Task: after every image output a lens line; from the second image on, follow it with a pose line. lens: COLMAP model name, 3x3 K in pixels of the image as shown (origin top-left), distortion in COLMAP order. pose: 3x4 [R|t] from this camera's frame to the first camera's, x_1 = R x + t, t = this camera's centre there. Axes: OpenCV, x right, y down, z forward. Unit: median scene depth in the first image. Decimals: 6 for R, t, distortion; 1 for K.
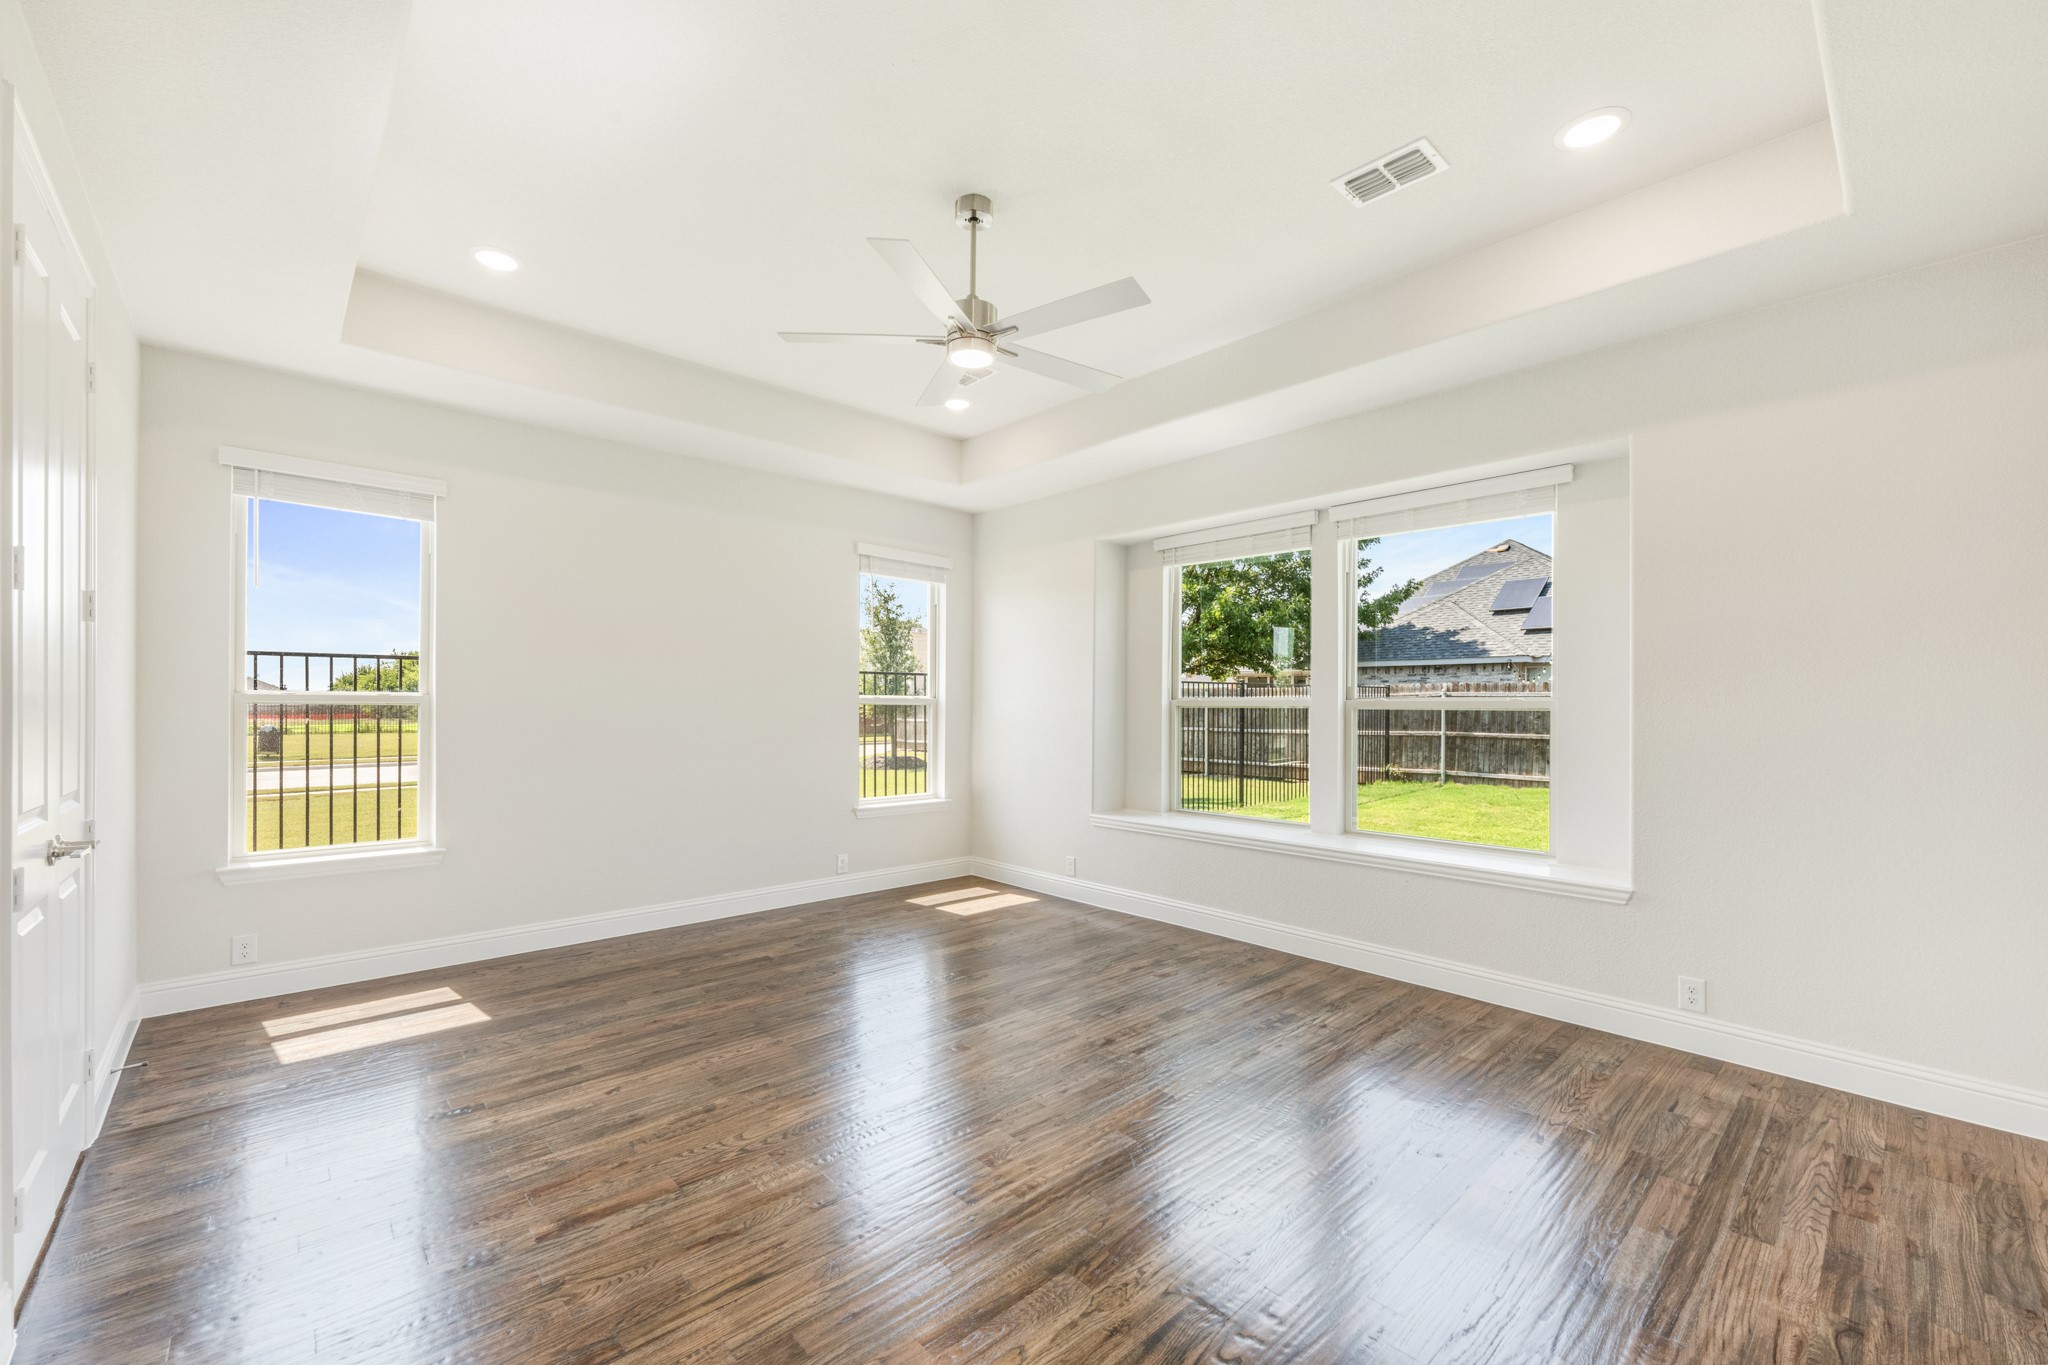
lens RADIAL K [[822.7, 0, 1024.6], [0, 822.7, 698.7], [0, 0, 1]] dist [0.000023, -0.000057]
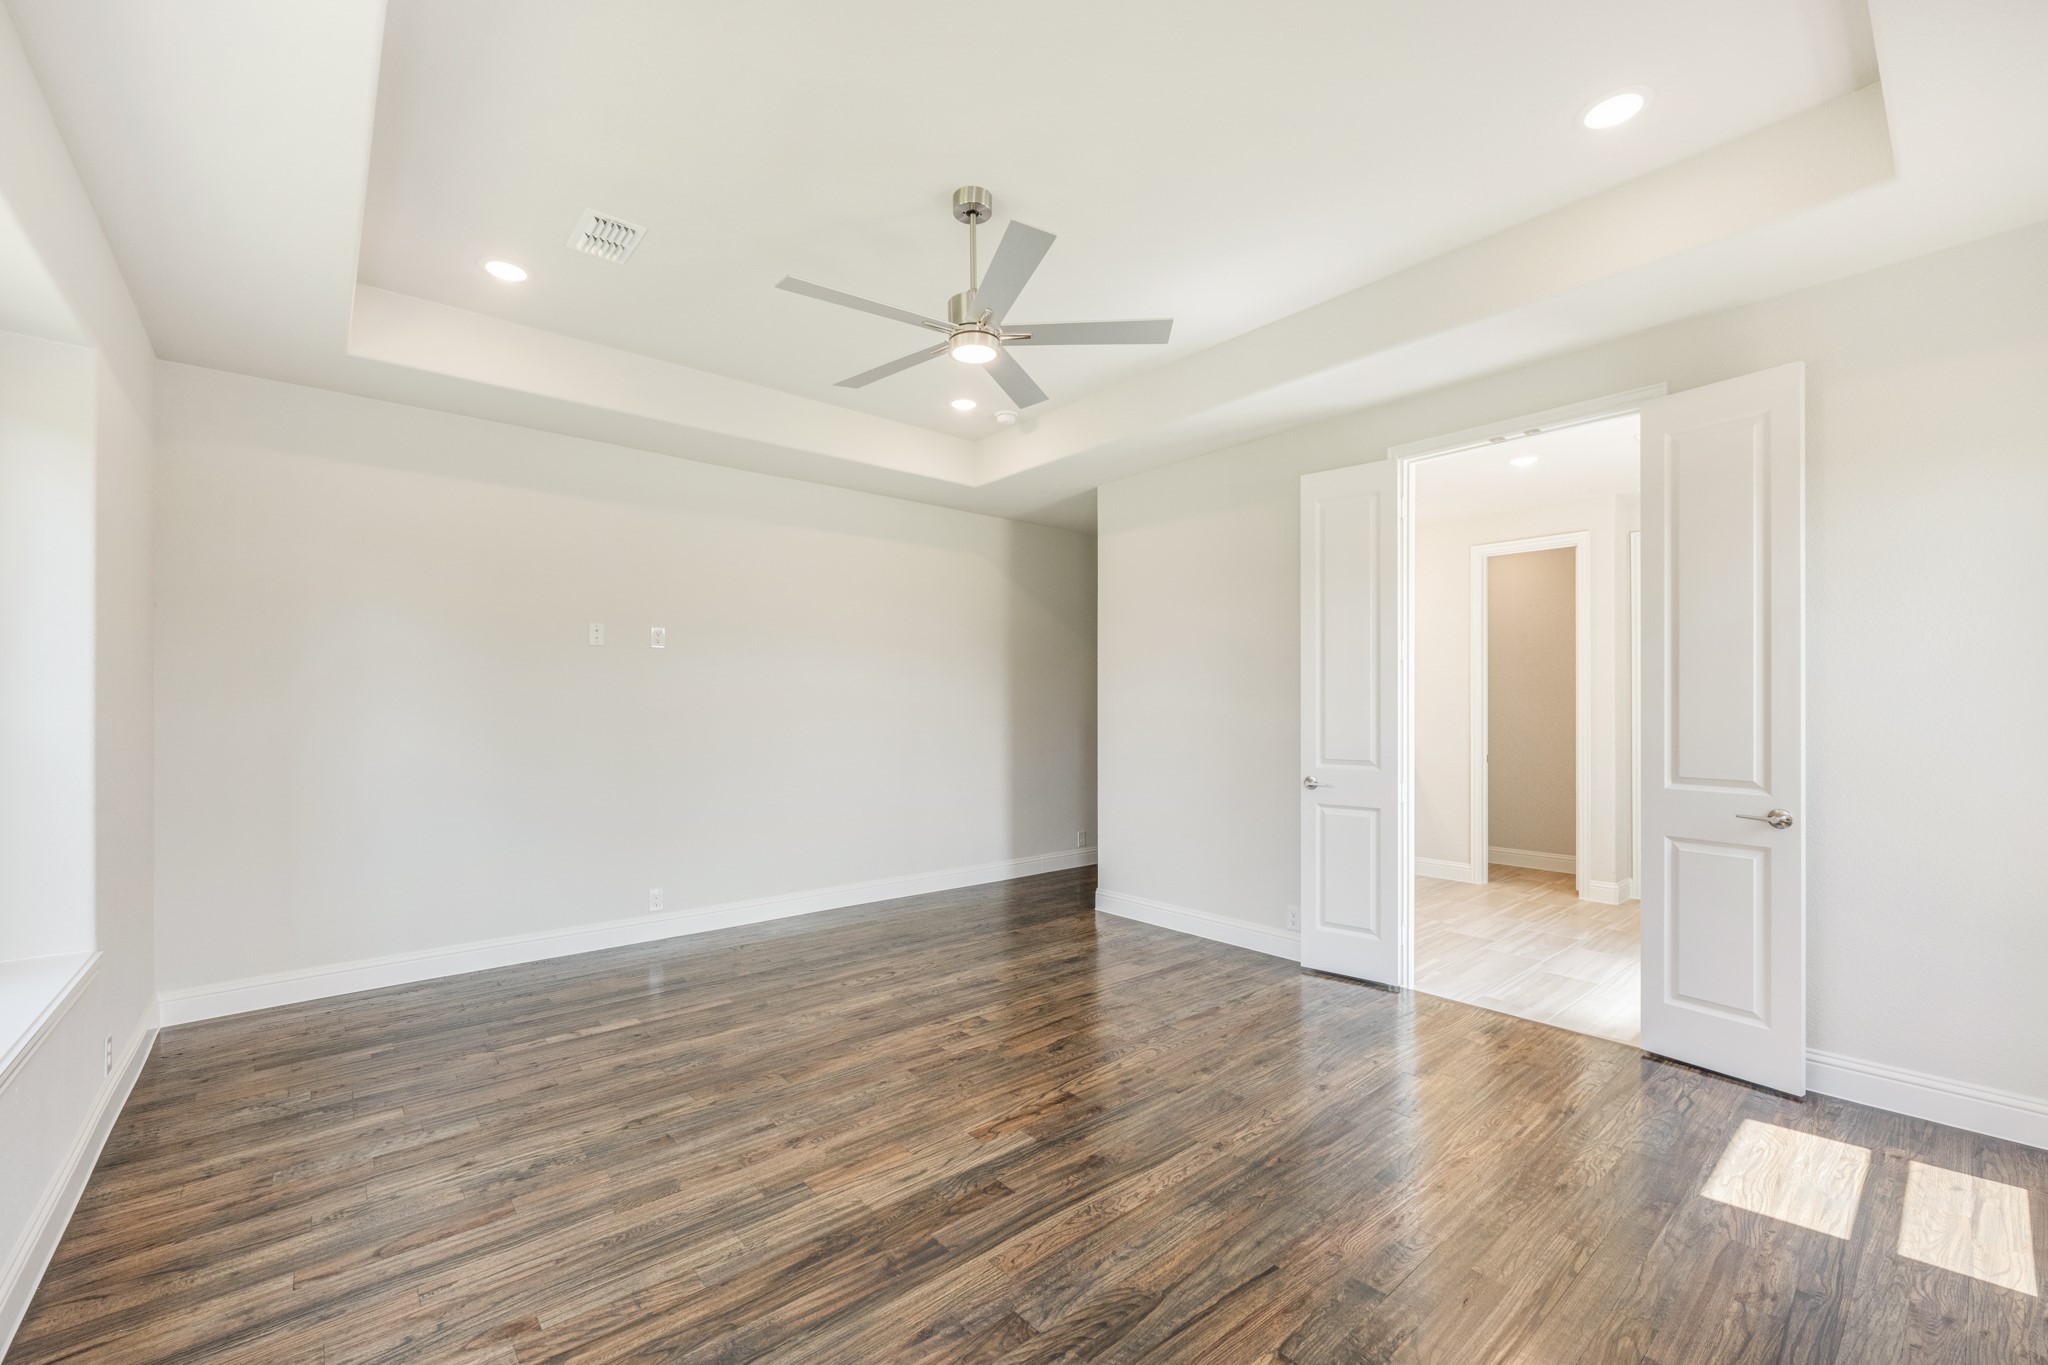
lens RADIAL K [[822.7, 0, 1021.8], [0, 822.7, 698.5], [0, 0, 1]] dist [0.000023, -0.000057]
pose [[-0.999342, -0.004800, 0.035940, -0.141677], [-0.005515, 0.999788, -0.019822, 0.011567], [-0.035837, -0.020007, -0.999157, 1.805210]]
